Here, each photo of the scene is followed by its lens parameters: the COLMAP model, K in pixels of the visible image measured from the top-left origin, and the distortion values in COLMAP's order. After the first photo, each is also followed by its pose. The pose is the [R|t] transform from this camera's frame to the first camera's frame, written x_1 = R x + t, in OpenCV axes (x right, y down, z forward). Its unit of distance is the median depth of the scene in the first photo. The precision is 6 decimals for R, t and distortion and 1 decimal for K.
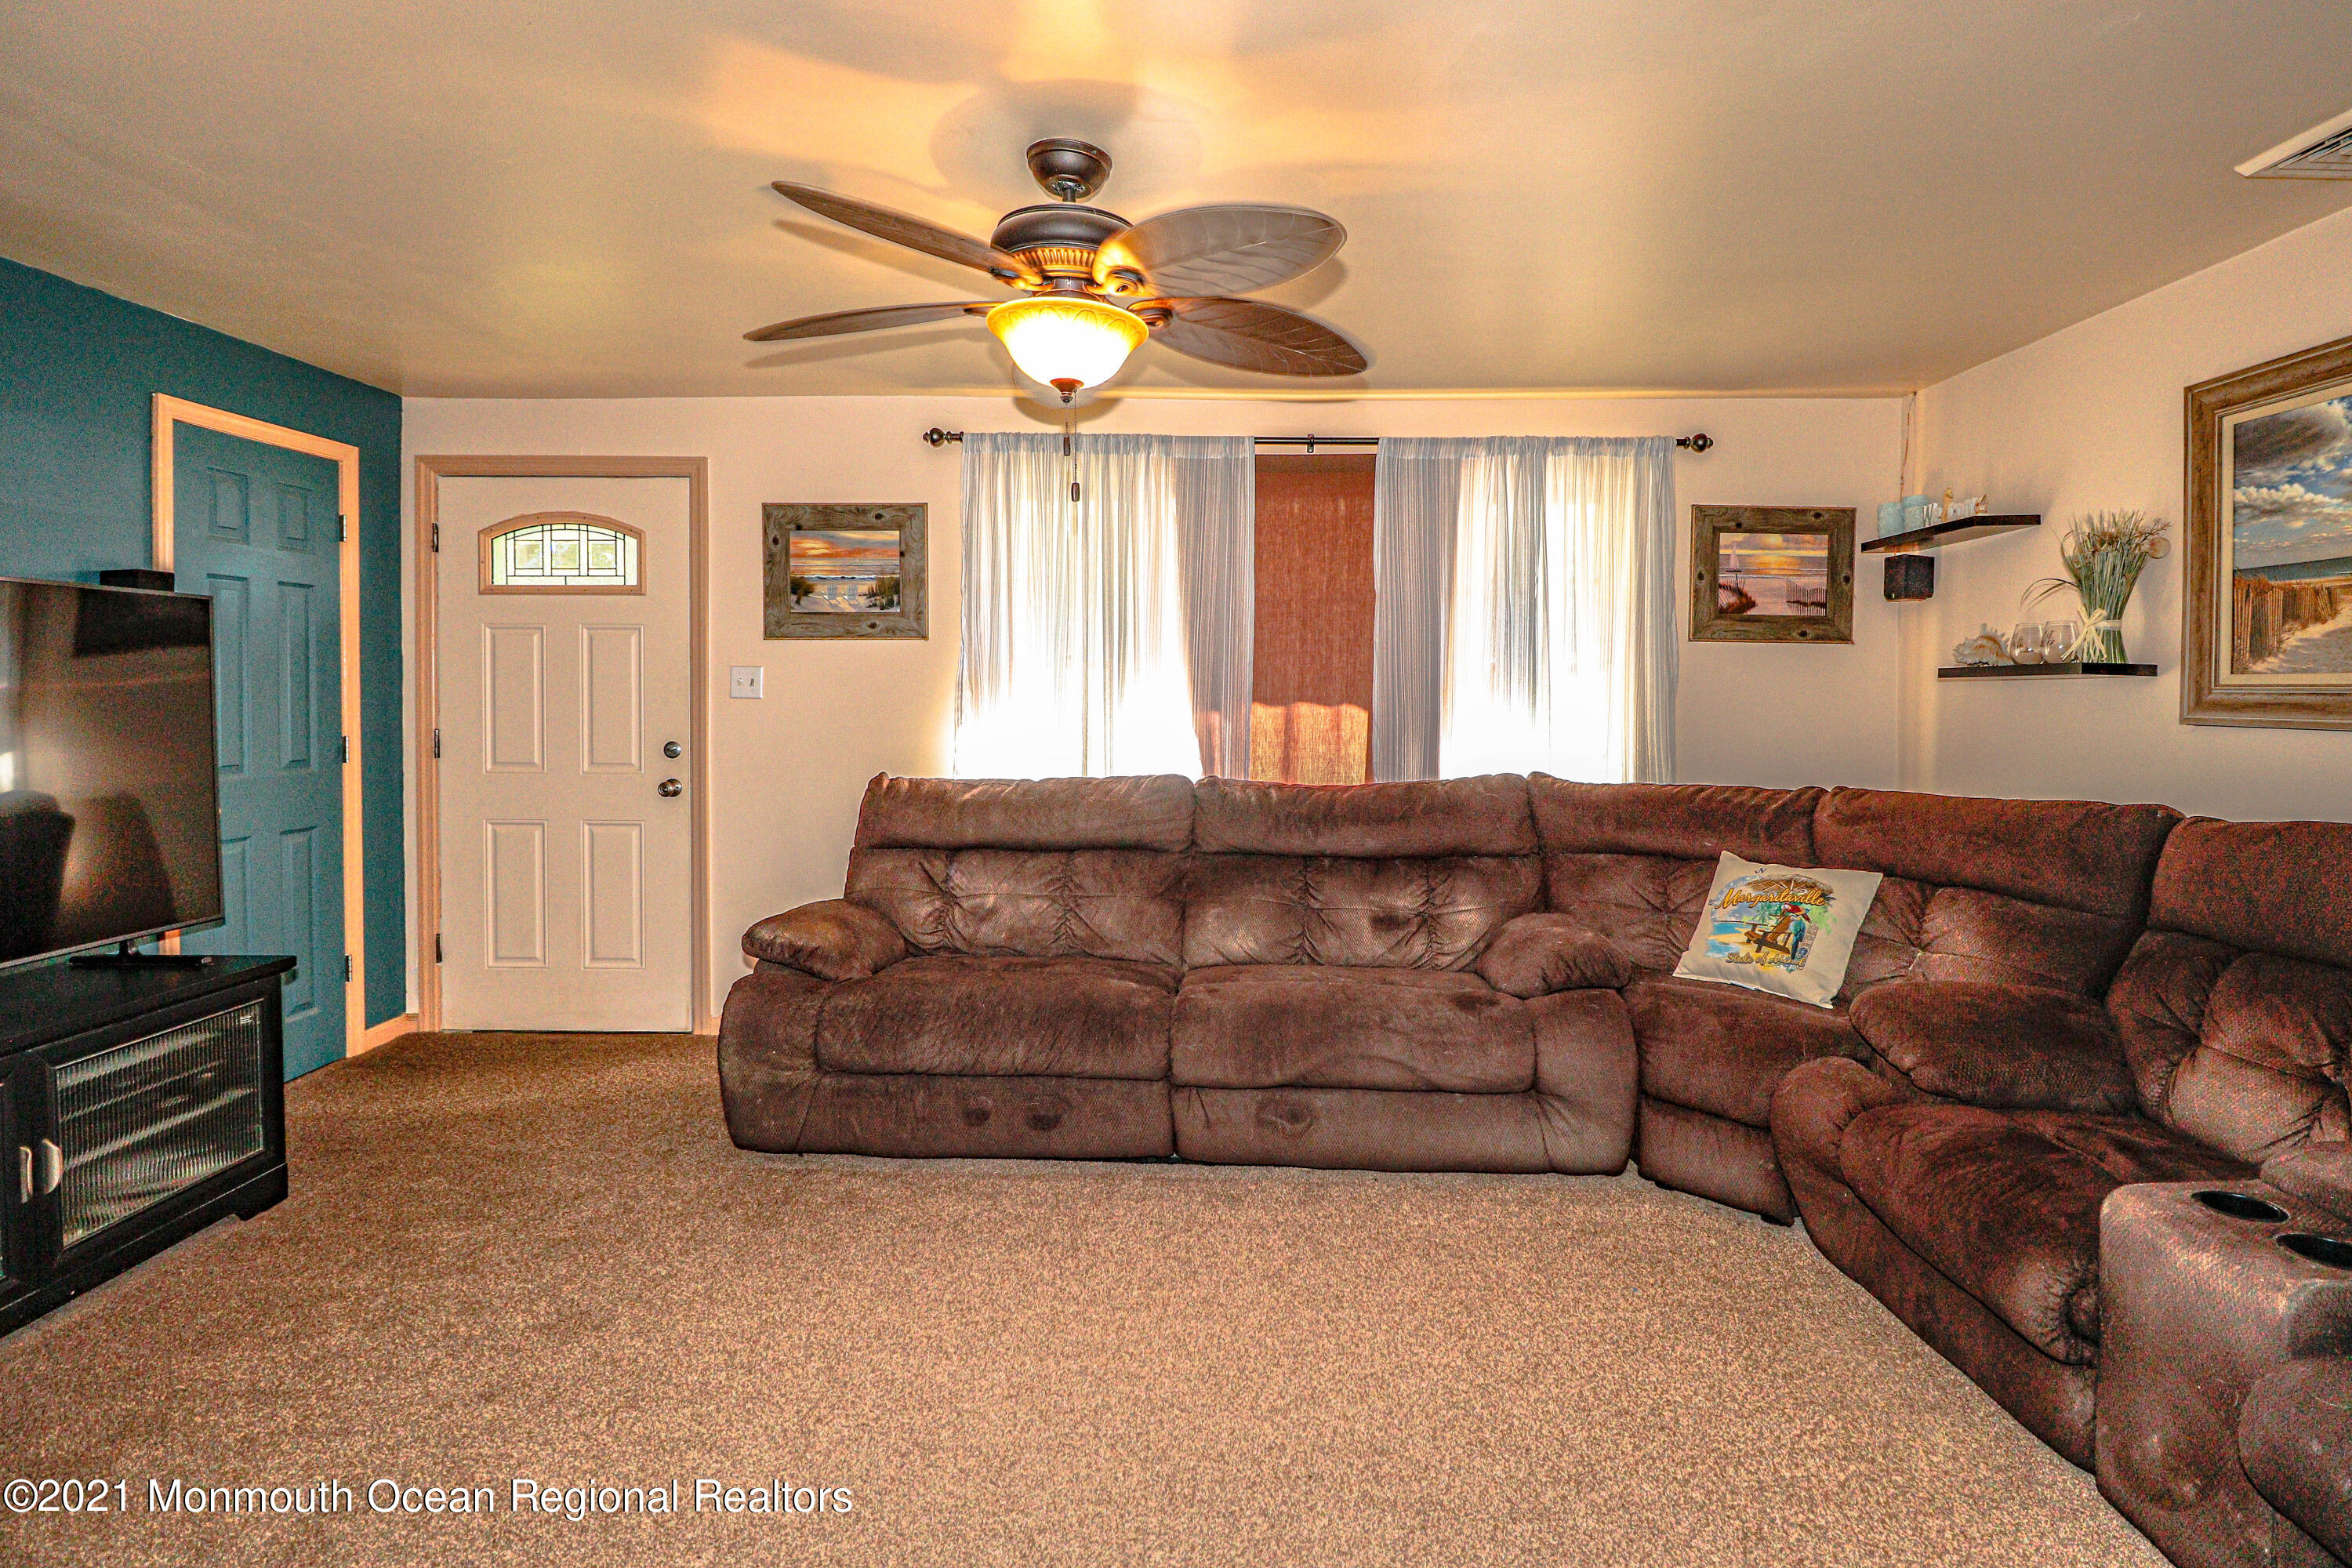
lens RADIAL K [[1109.3, 0, 1223.2], [0, 1109.3, 714.4], [0, 0, 1]] dist [-0.000996, -0.010277]
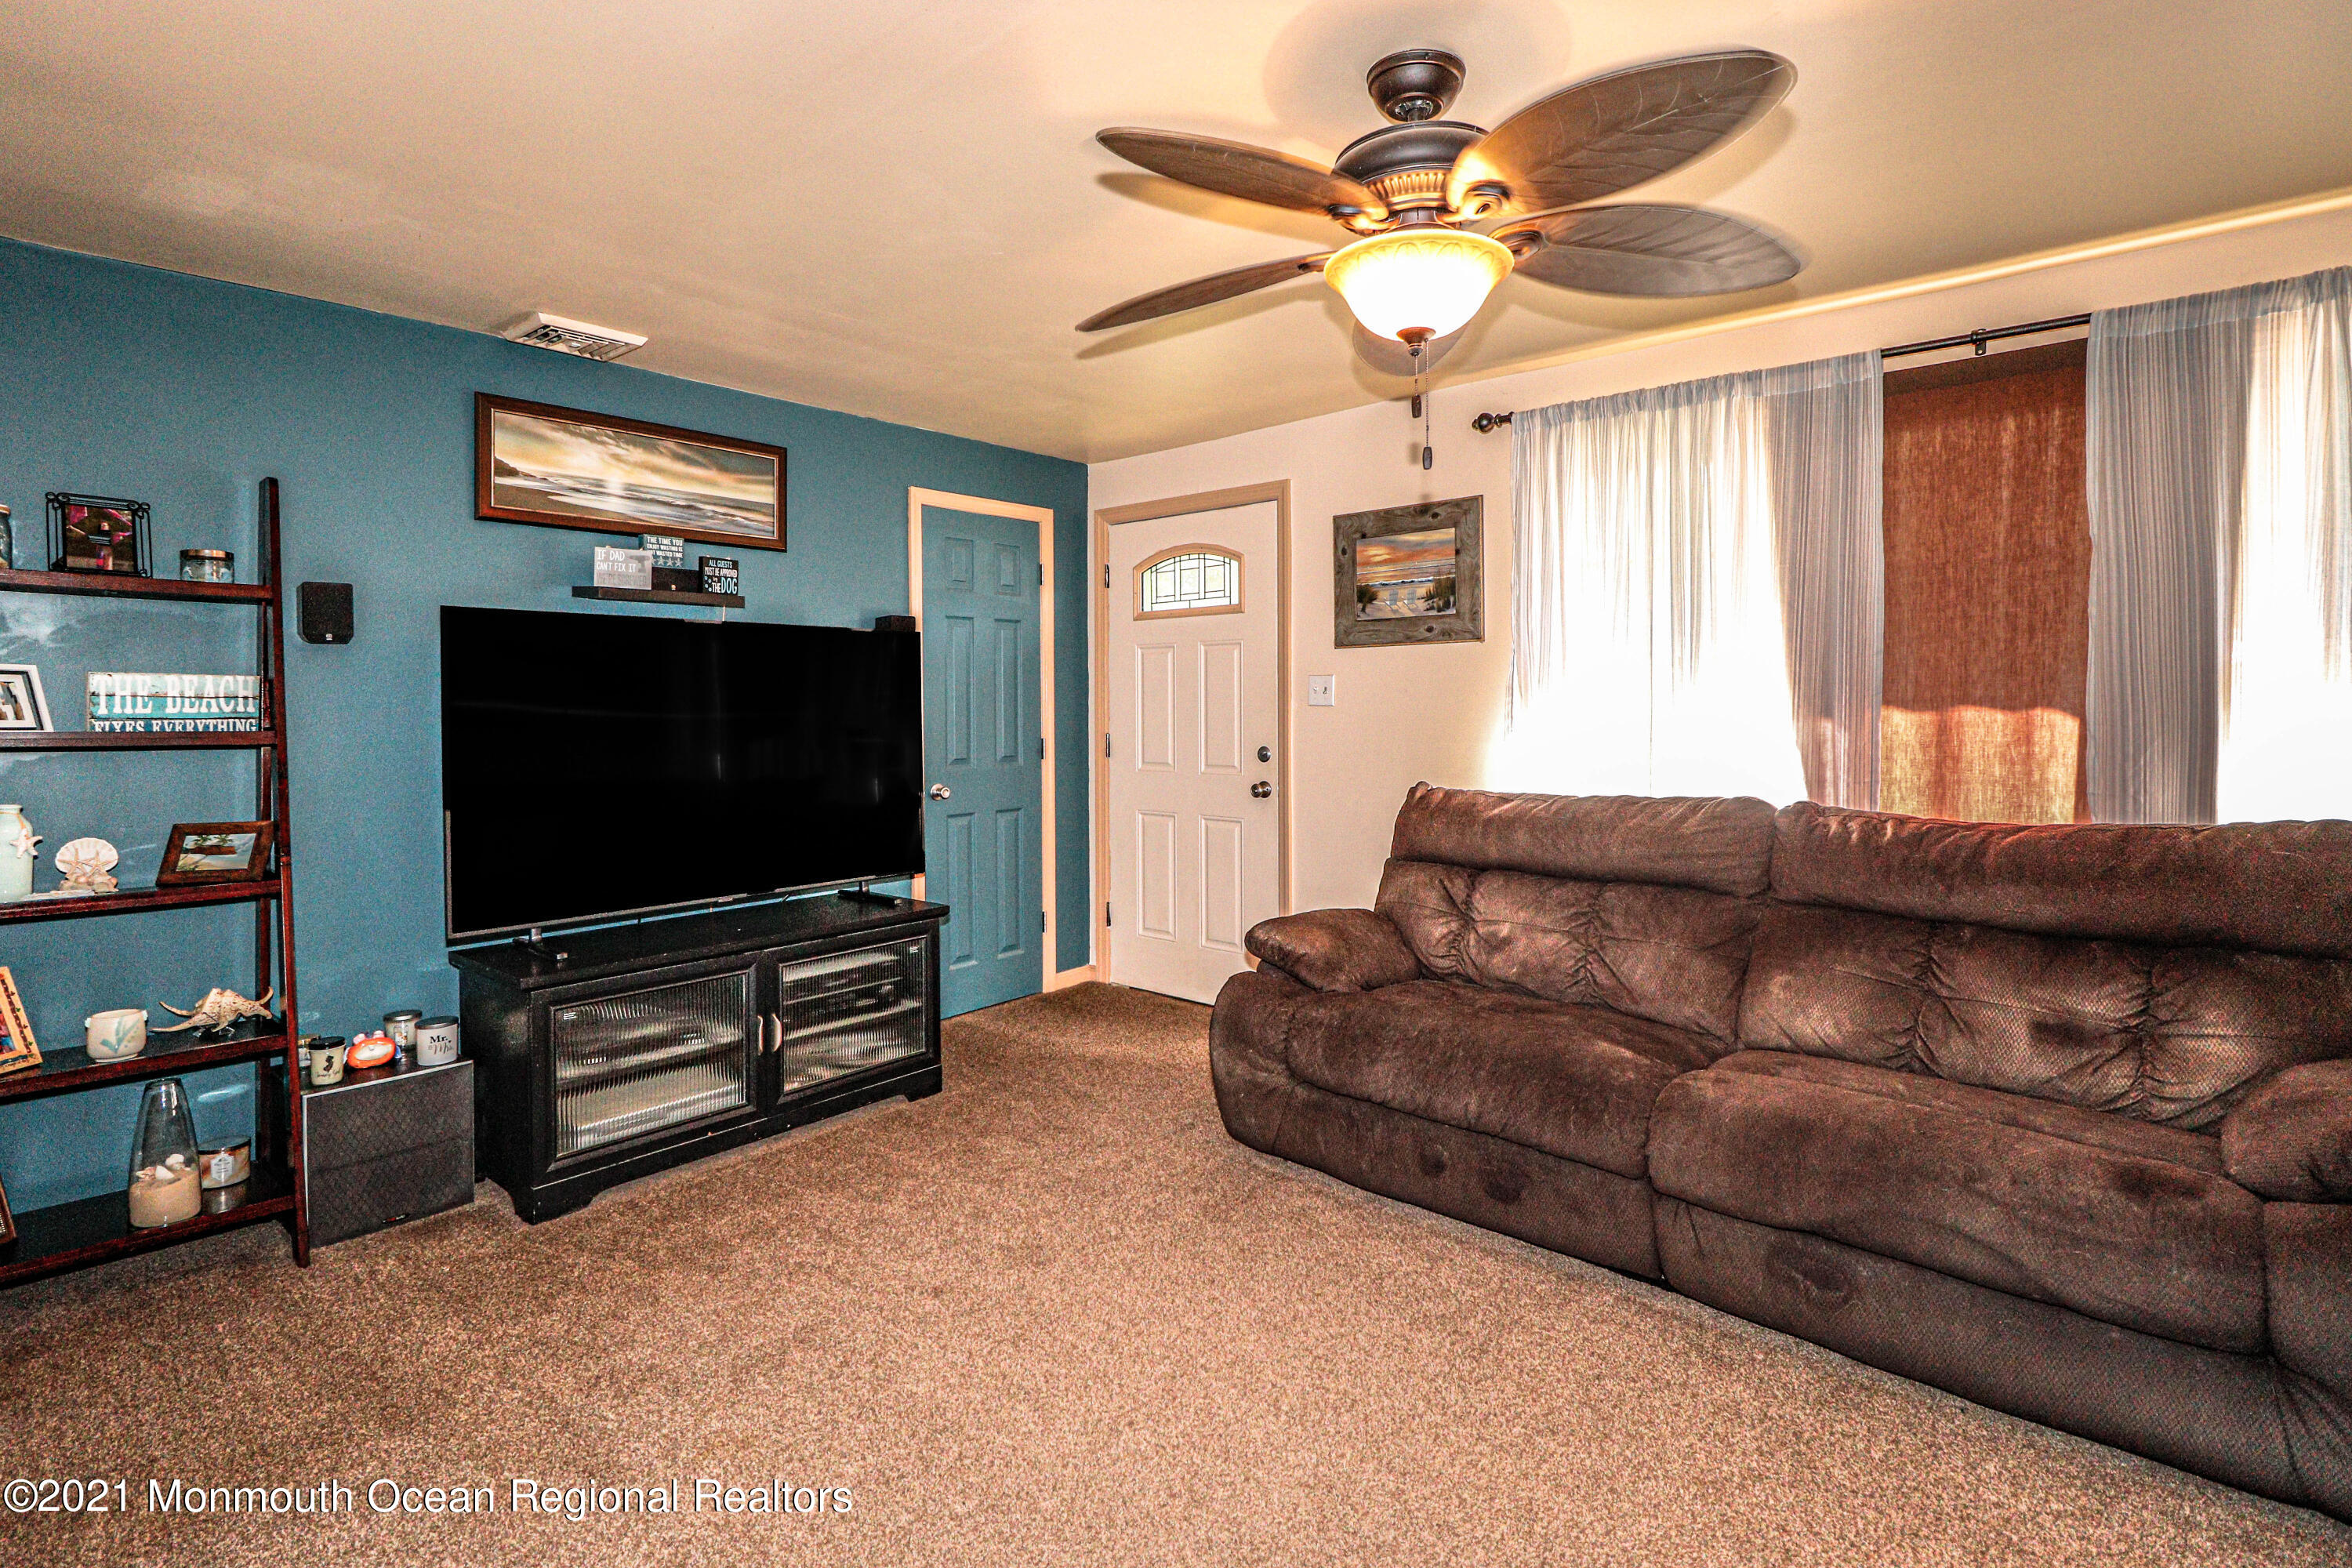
lens RADIAL K [[1121.7, 0, 1191.4], [0, 1121.7, 710.2], [0, 0, 1]] dist [-0.003206, -0.012343]
pose [[0.754380, -0.005642, -0.656413, 0.184554], [-0.003678, 0.999911, -0.012821, 0.003847], [0.656427, 0.012086, 0.754292, 0.144271]]
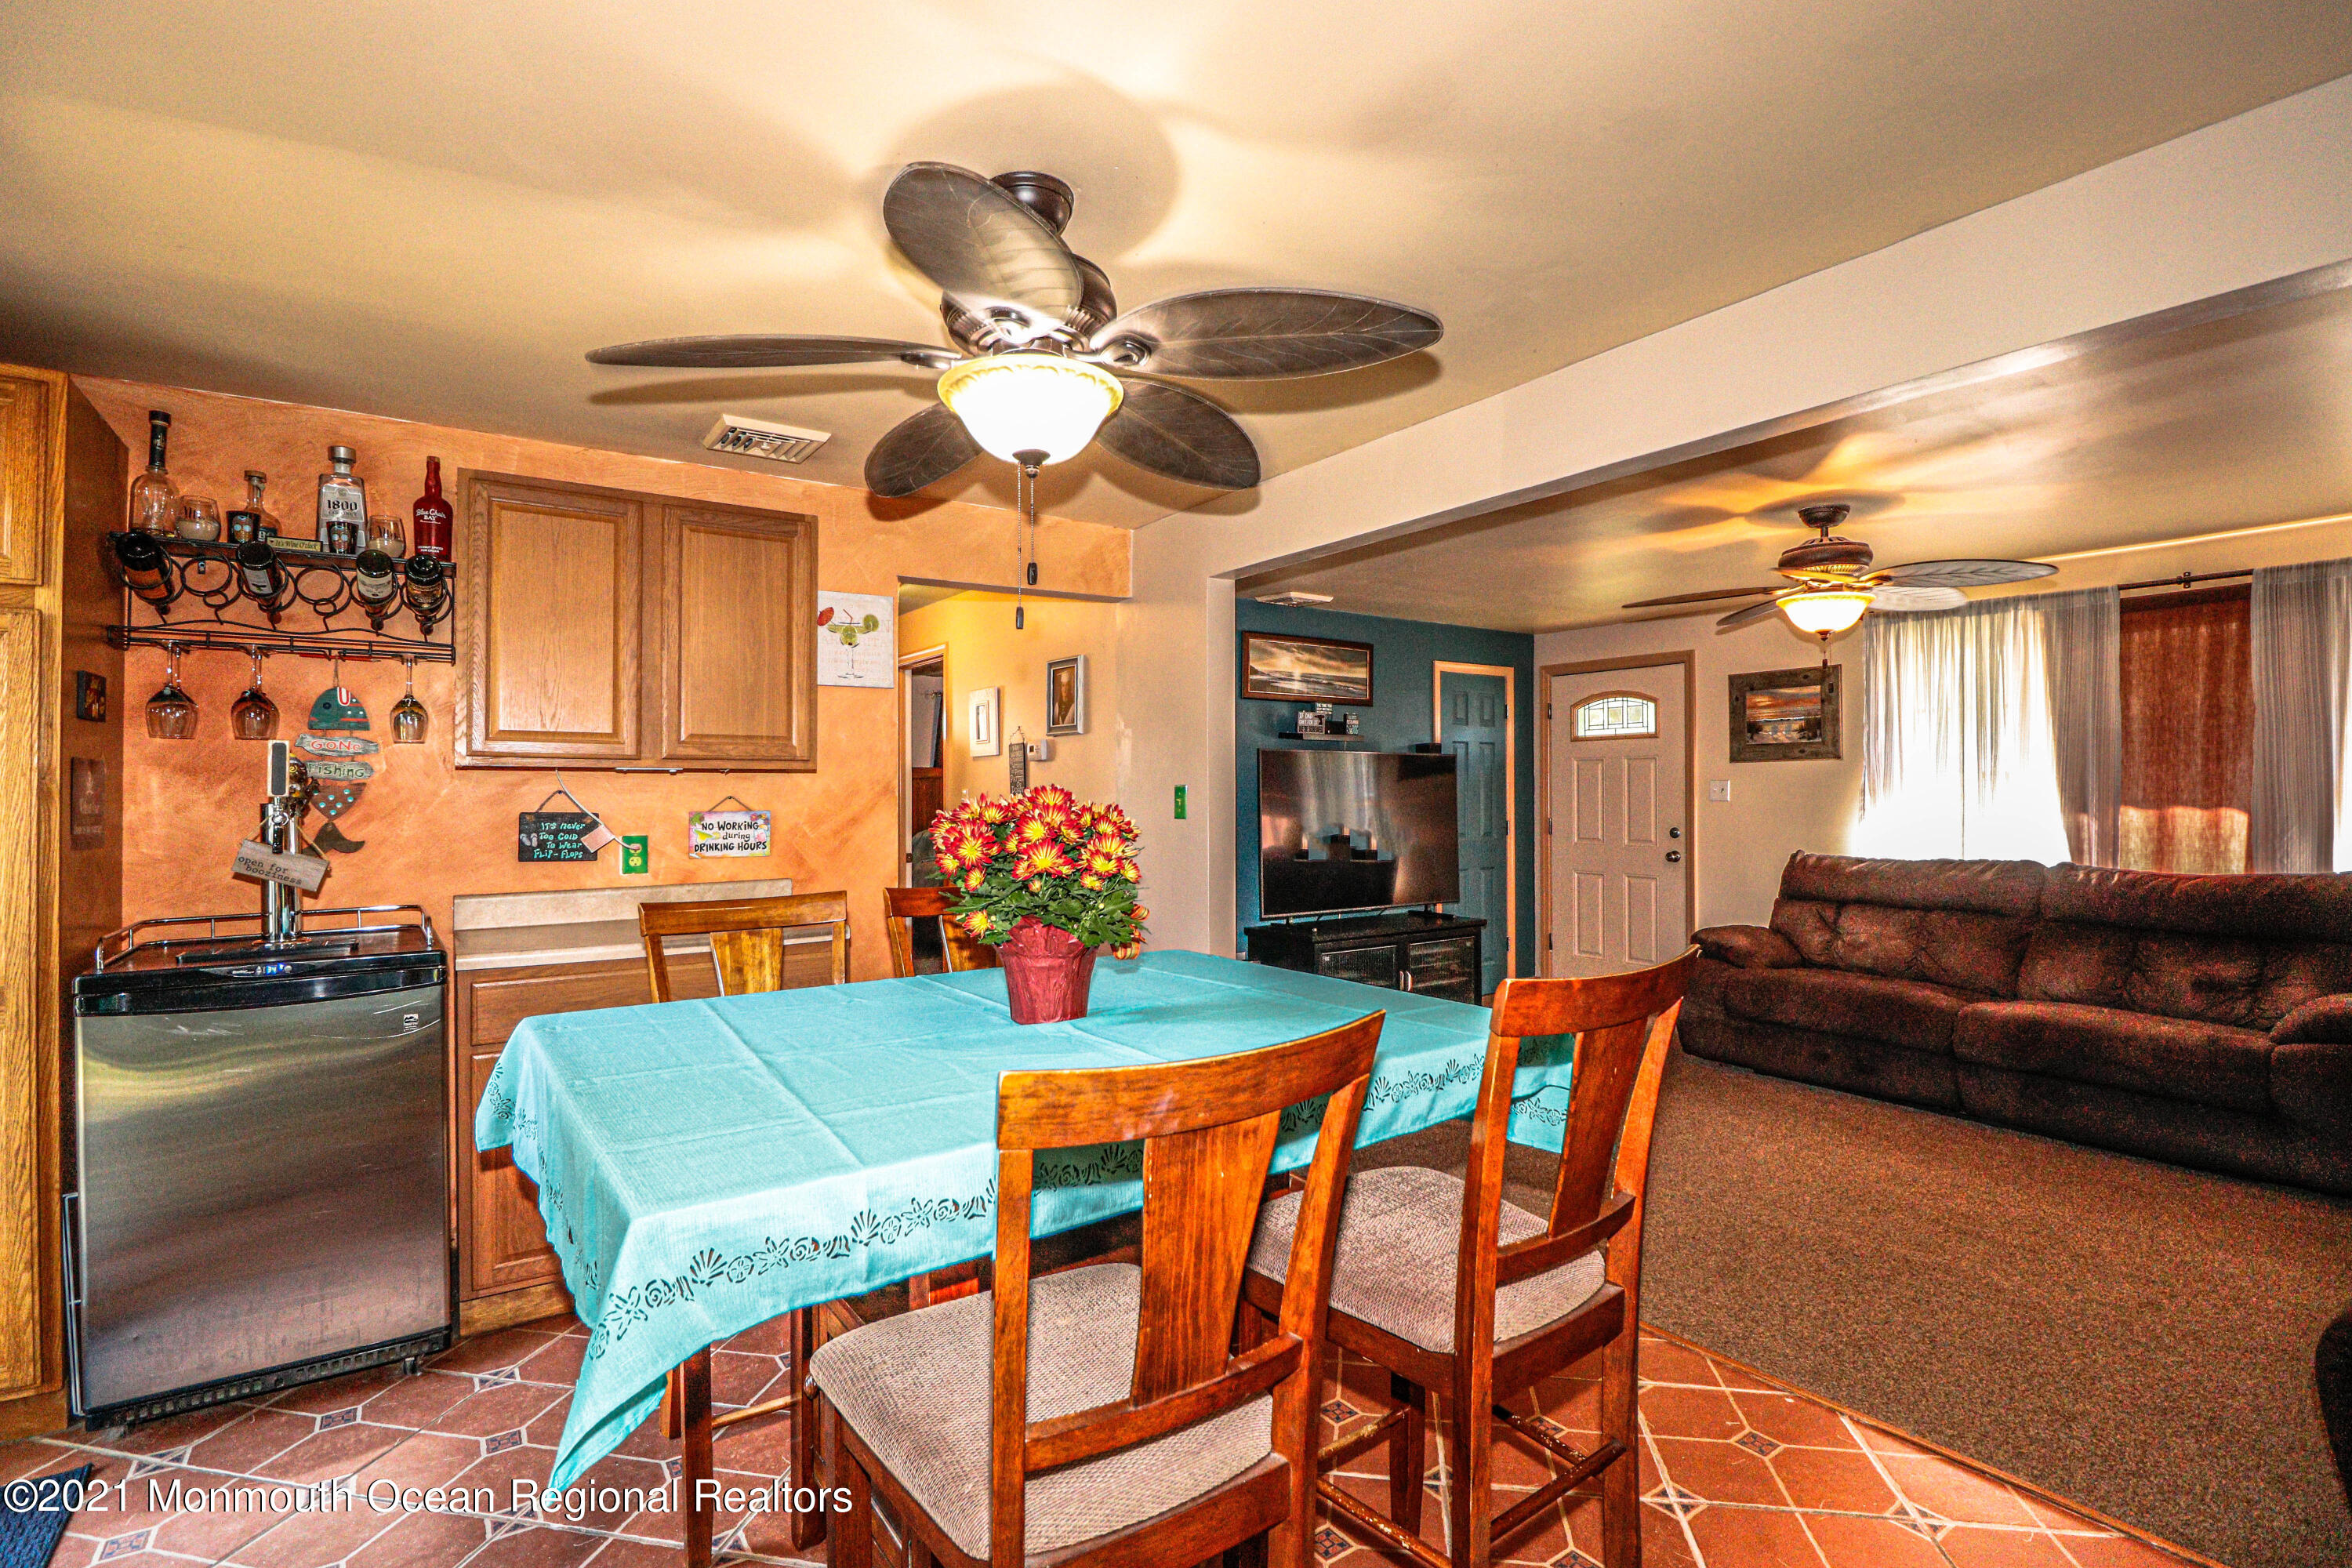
lens RADIAL K [[1120.5, 0, 1150.8], [0, 1120.5, 784.8], [0, 0, 1]] dist [-0.025022, -0.001089]
pose [[0.552533, -0.012018, -0.833405, 0.479699], [-0.011943, 0.999679, -0.022333, 0.008246], [0.833406, 0.022293, 0.552212, -0.587936]]
